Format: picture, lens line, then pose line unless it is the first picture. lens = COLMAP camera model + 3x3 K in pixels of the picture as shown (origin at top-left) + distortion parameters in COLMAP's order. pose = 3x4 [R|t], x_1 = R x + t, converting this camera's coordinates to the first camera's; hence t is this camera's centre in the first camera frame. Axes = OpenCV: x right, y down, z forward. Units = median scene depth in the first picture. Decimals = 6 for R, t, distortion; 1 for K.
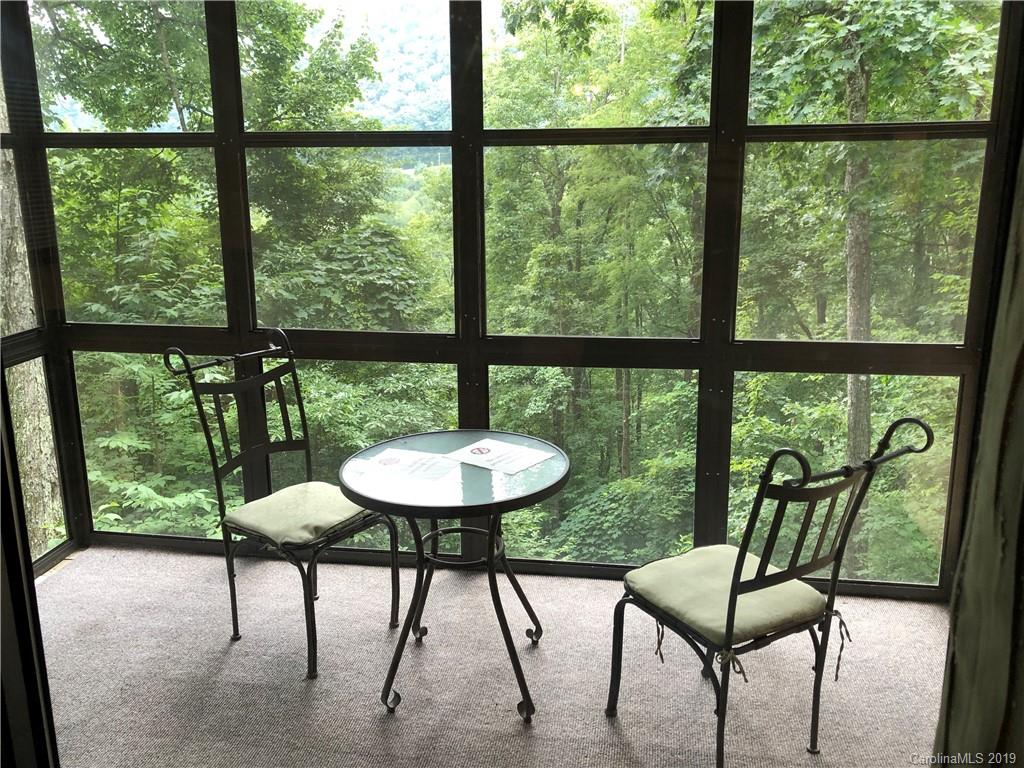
lens RADIAL K [[833.7, 0, 493.2], [0, 833.7, 388.2], [0, 0, 1]] dist [-0.006640, 0.000459]
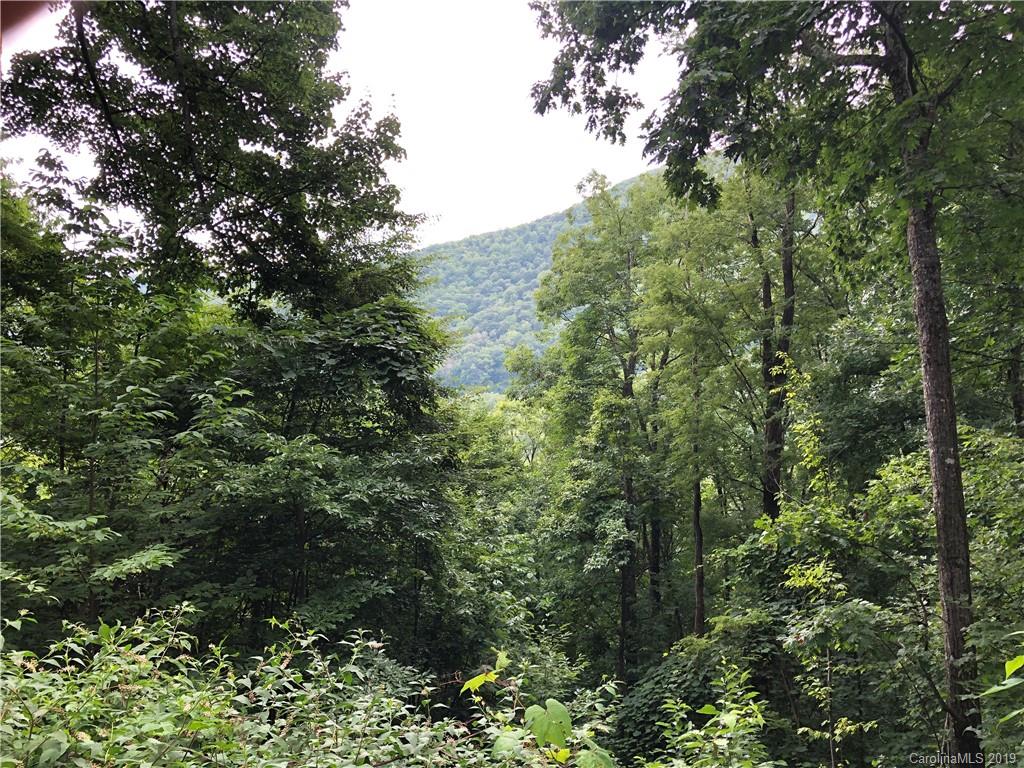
lens RADIAL K [[801.2, 0, 512.0], [0, 801.2, 384.0], [0, 0, 1]] dist [0.037384, 0.001077]
pose [[0.995404, 0.018154, -0.094031, 0.084632], [-0.040777, 0.968760, -0.244625, 0.114645], [0.086653, 0.247335, 0.965047, 0.168709]]
